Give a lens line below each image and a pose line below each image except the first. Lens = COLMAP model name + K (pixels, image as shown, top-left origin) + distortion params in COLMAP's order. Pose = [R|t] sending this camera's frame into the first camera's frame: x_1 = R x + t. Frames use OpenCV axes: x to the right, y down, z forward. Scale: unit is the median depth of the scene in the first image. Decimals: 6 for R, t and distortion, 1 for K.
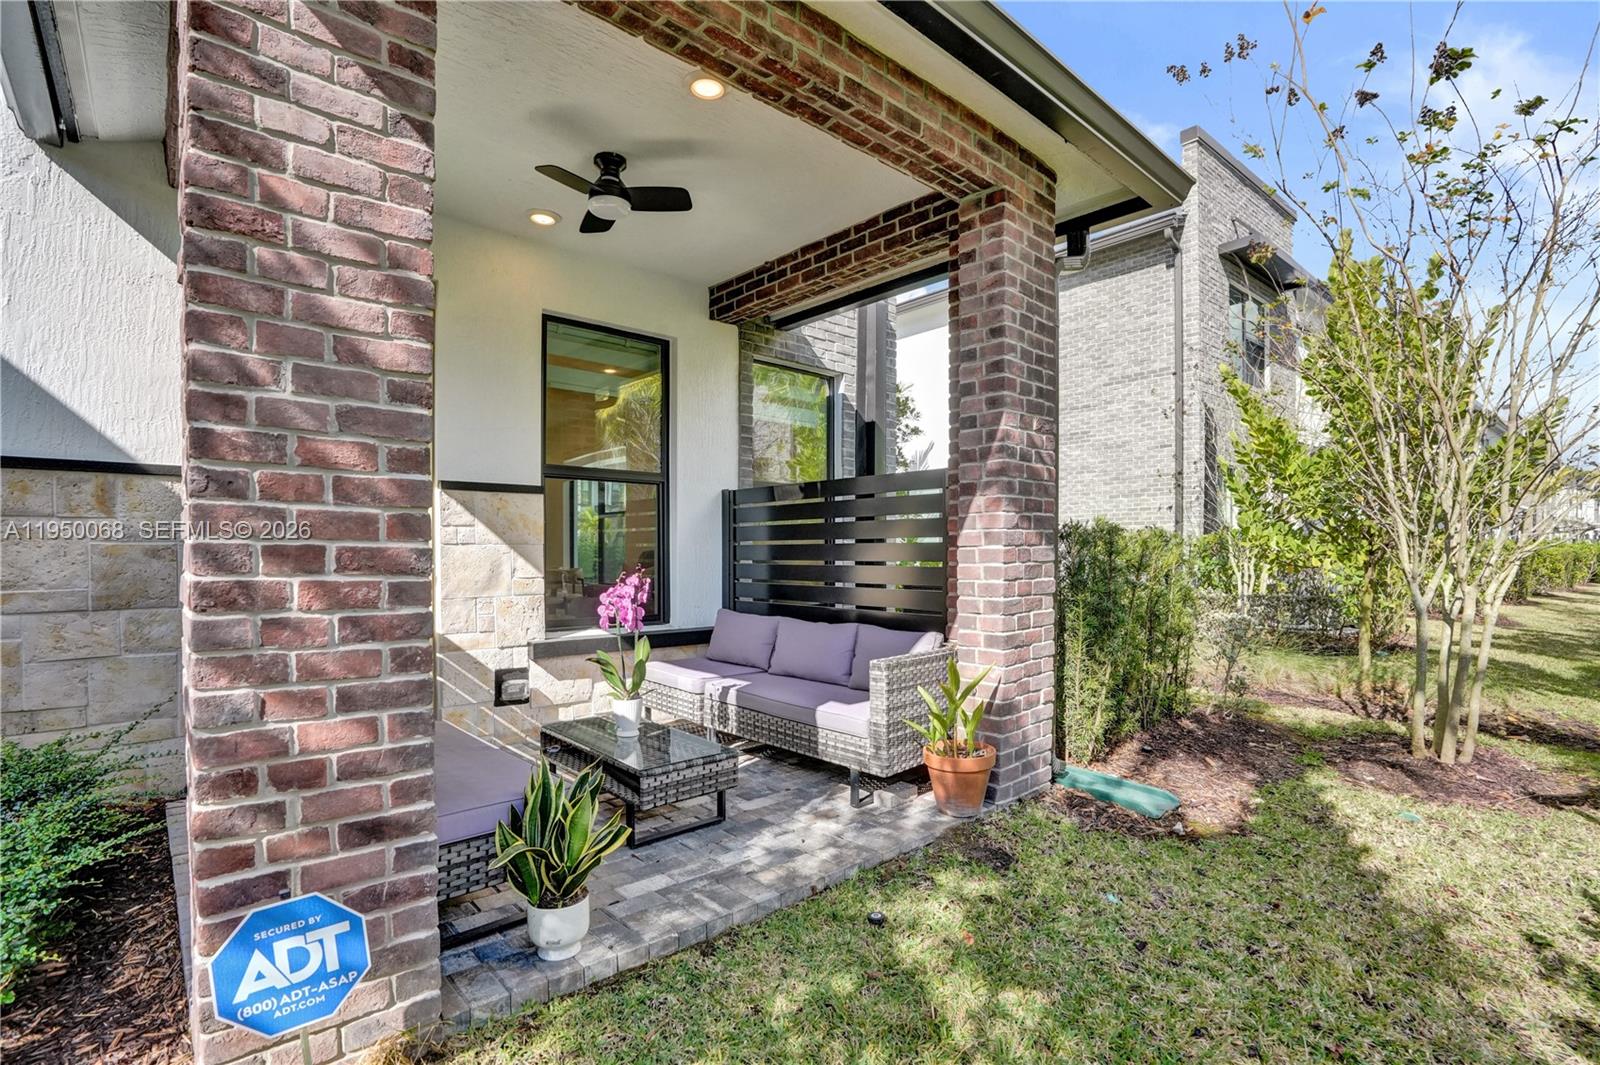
lens RADIAL K [[759.6, 0, 804.9], [0, 759.6, 557.7], [0, 0, 1]] dist [-0.055250, 0.021717]
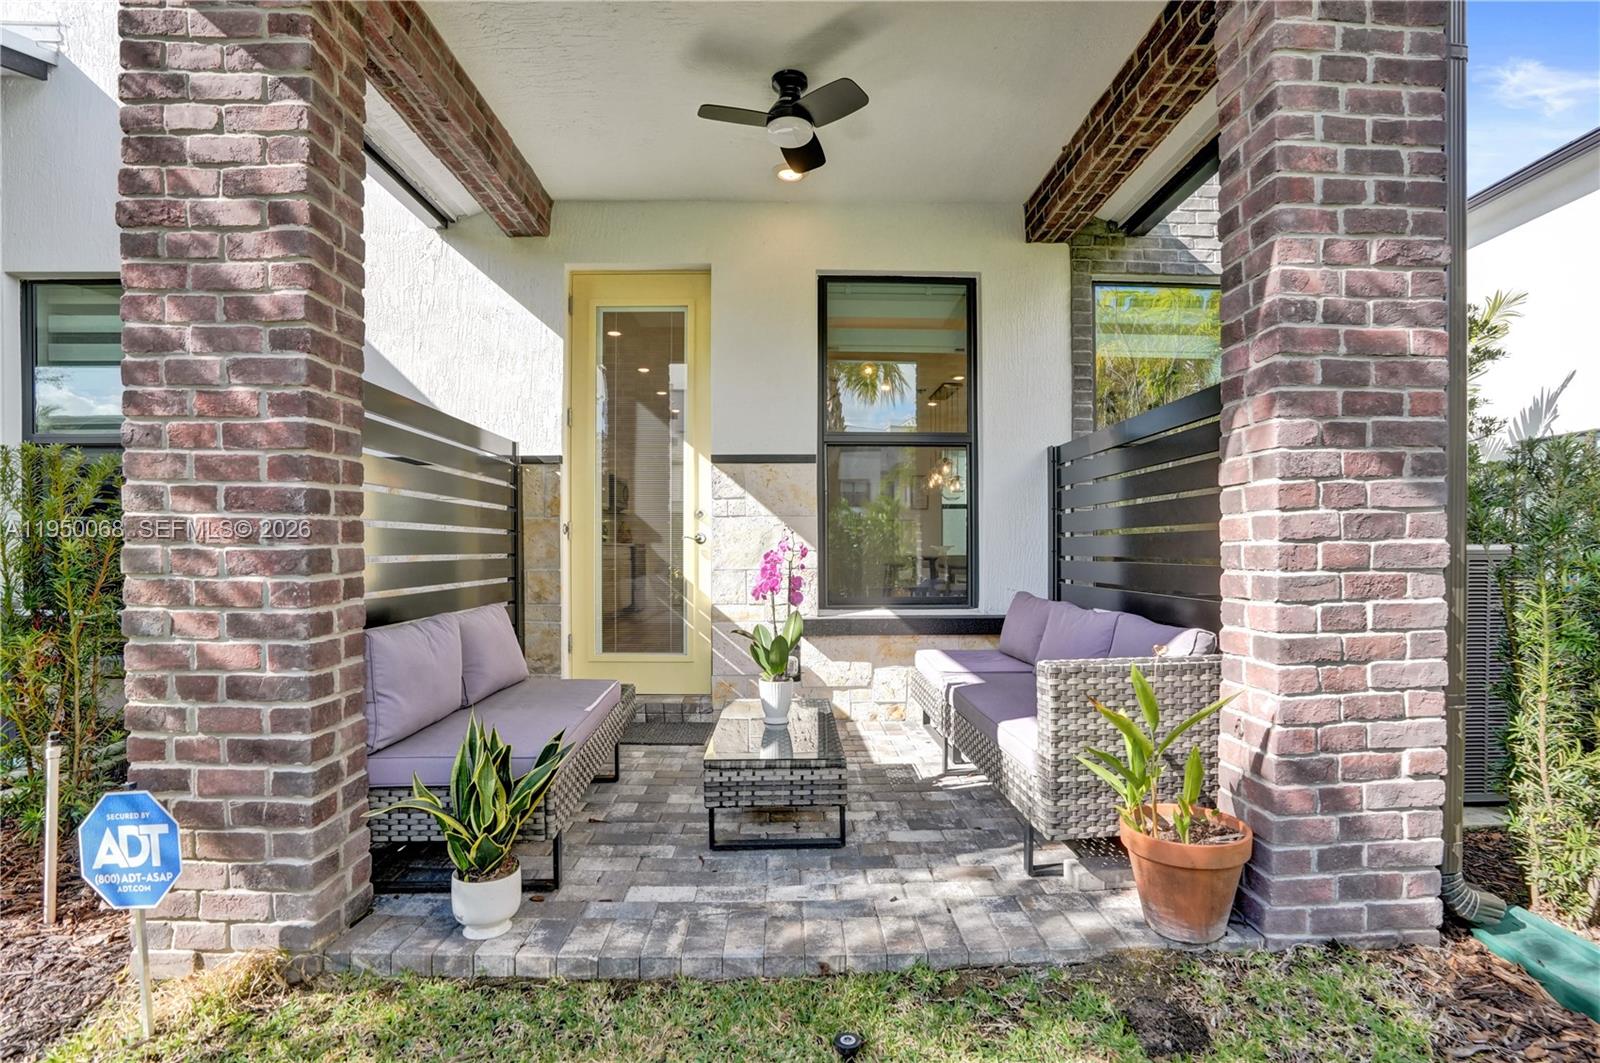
lens RADIAL K [[759.6, 0, 804.1], [0, 759.6, 549.1], [0, 0, 1]] dist [-0.055250, 0.021717]
pose [[0.756362, -0.003722, -0.654143, 0.409931], [-0.001283, 0.999973, -0.007174, 0.046865], [0.654152, 0.006265, 0.756337, 0.403990]]
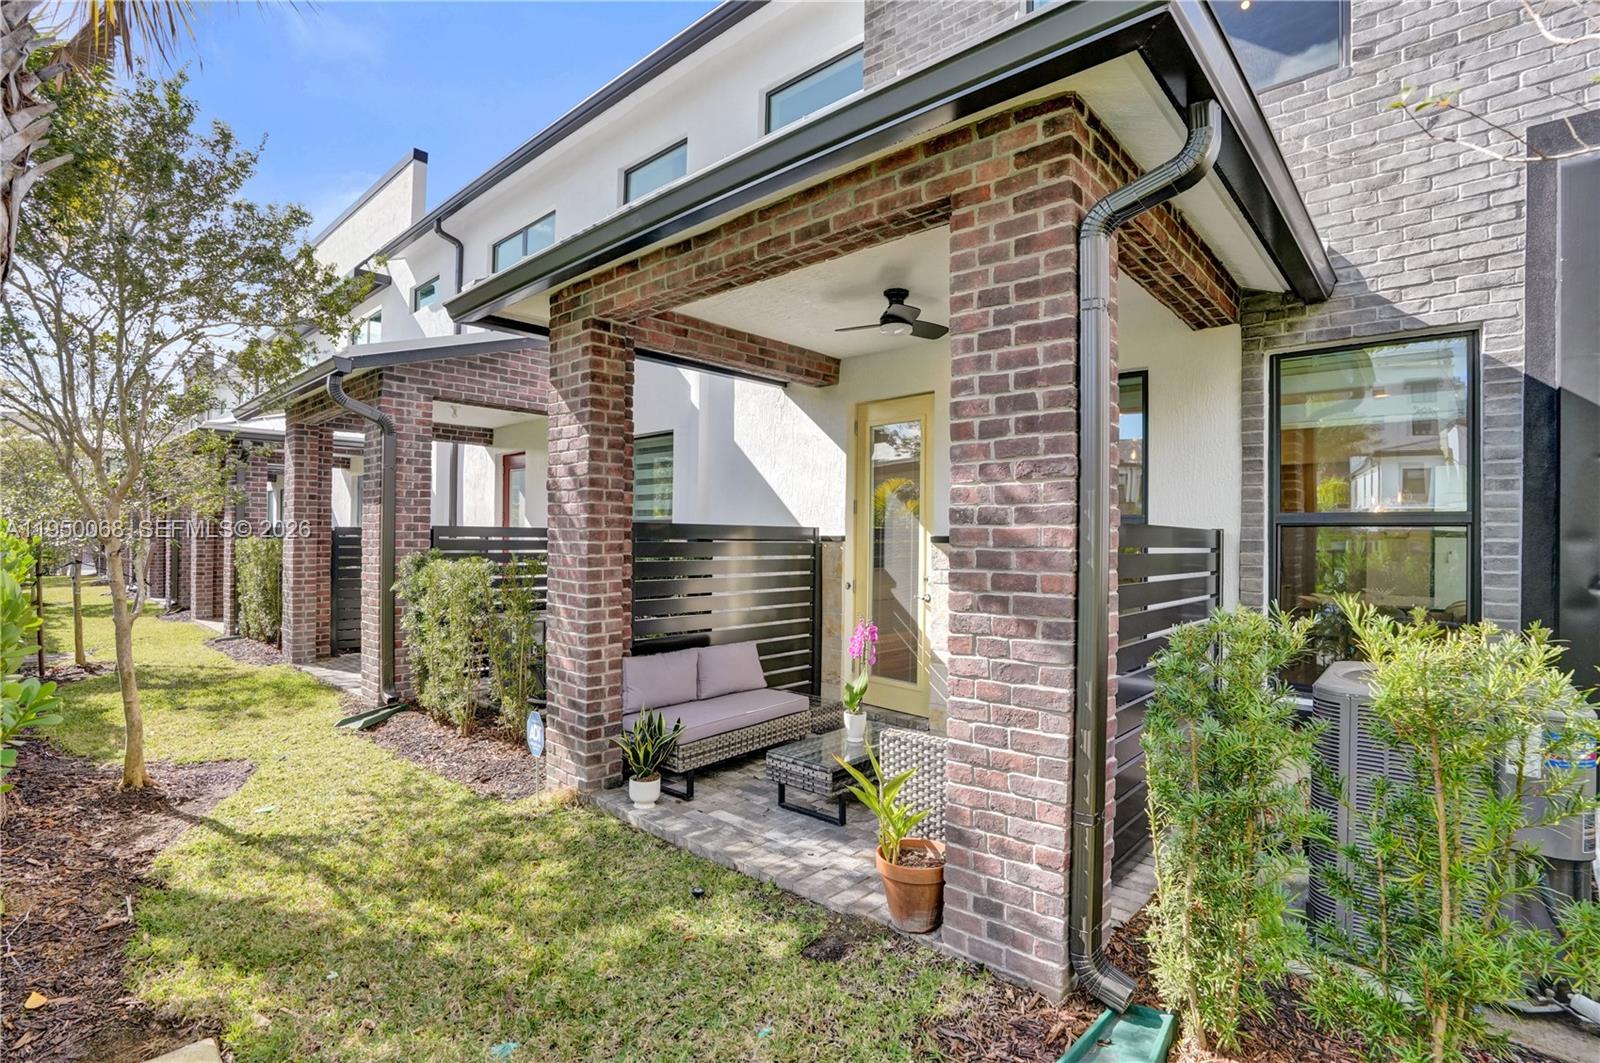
lens RADIAL K [[759.6, 0, 796.4], [0, 759.6, 529.6], [0, 0, 1]] dist [-0.055250, 0.021717]
pose [[0.092885, -0.012776, -0.995595, 1.219032], [-0.017843, 0.999736, -0.014494, -0.127425], [0.995517, 0.019111, 0.092633, 0.868903]]
